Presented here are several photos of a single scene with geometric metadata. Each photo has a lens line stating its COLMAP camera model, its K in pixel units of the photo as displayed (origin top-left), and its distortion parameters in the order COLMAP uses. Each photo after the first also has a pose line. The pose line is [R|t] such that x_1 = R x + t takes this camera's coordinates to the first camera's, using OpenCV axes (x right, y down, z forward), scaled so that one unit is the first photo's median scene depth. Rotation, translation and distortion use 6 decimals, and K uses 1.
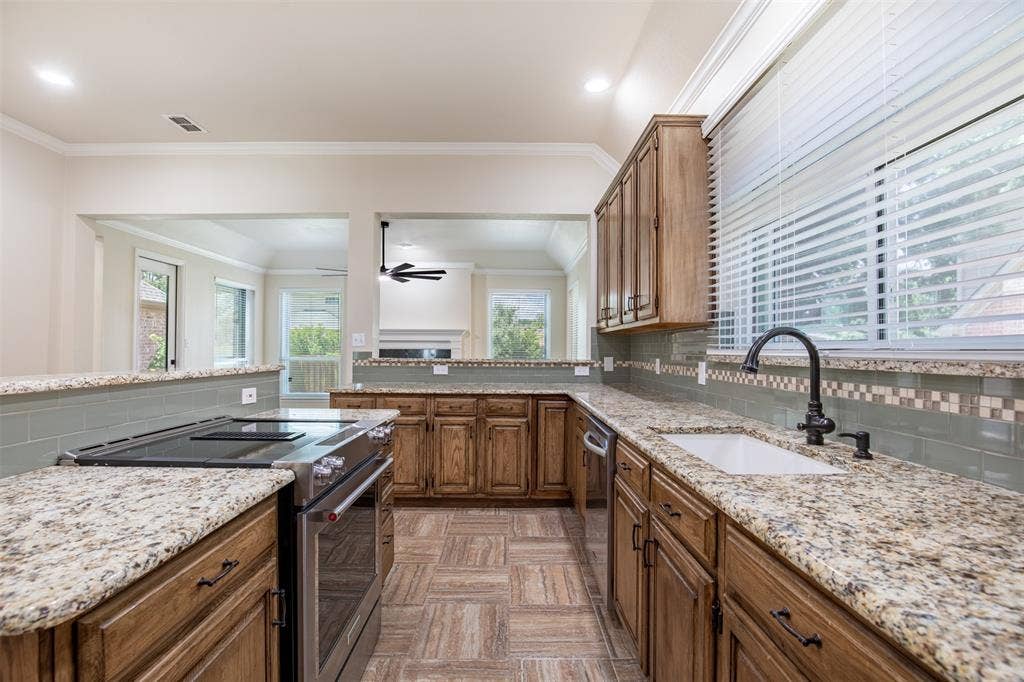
lens RADIAL K [[466.4, 0, 511.4], [0, 466.4, 345.1], [0, 0, 1]] dist [-0.036455, 0.007272]
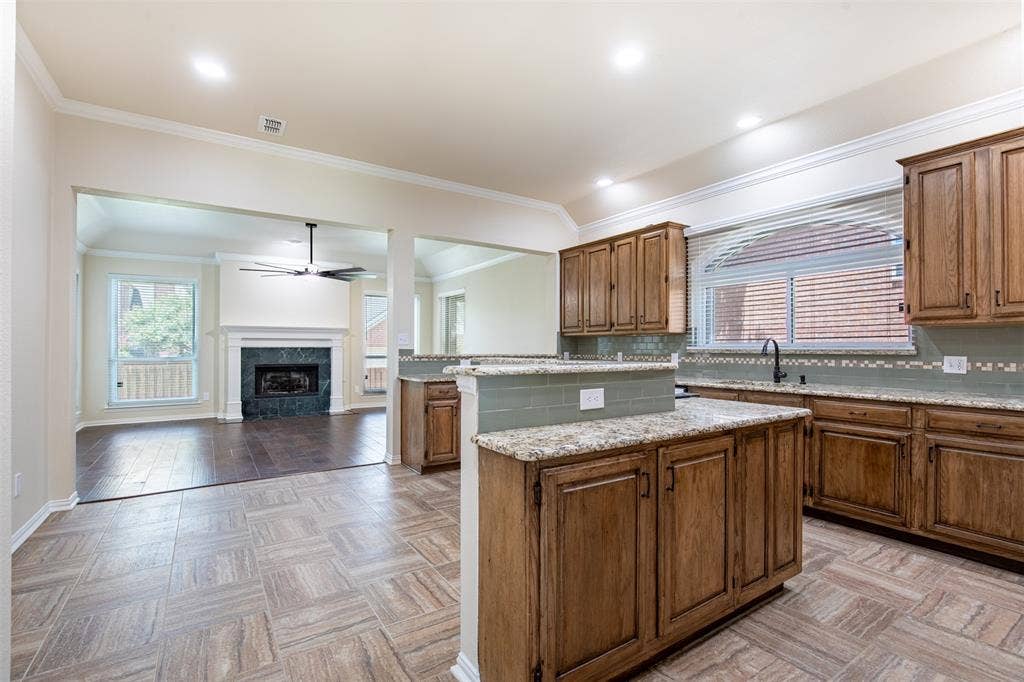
lens RADIAL K [[464.5, 0, 507.9], [0, 464.5, 344.6], [0, 0, 1]] dist [-0.019444, 0.000206]
pose [[0.843140, 0.000120, 0.537695, -1.101974], [-0.002064, 0.999993, 0.003013, -0.003274], [-0.537691, -0.003650, 0.843134, -0.207759]]
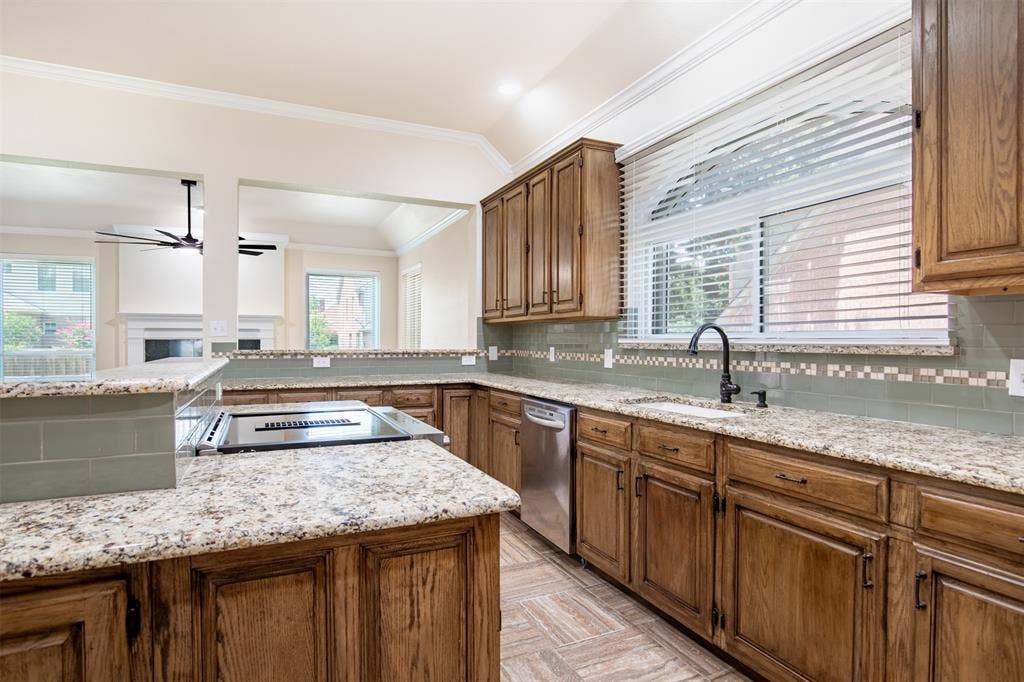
lens RADIAL K [[542.1, 0, 510.4], [0, 542.1, 344.4], [0, 0, 1]] dist [-0.020966, 0.000878]
pose [[0.912313, -0.007265, 0.409430, -0.367743], [-0.000502, 0.999822, 0.018861, -0.002133], [-0.409494, -0.017412, 0.912147, -0.159074]]
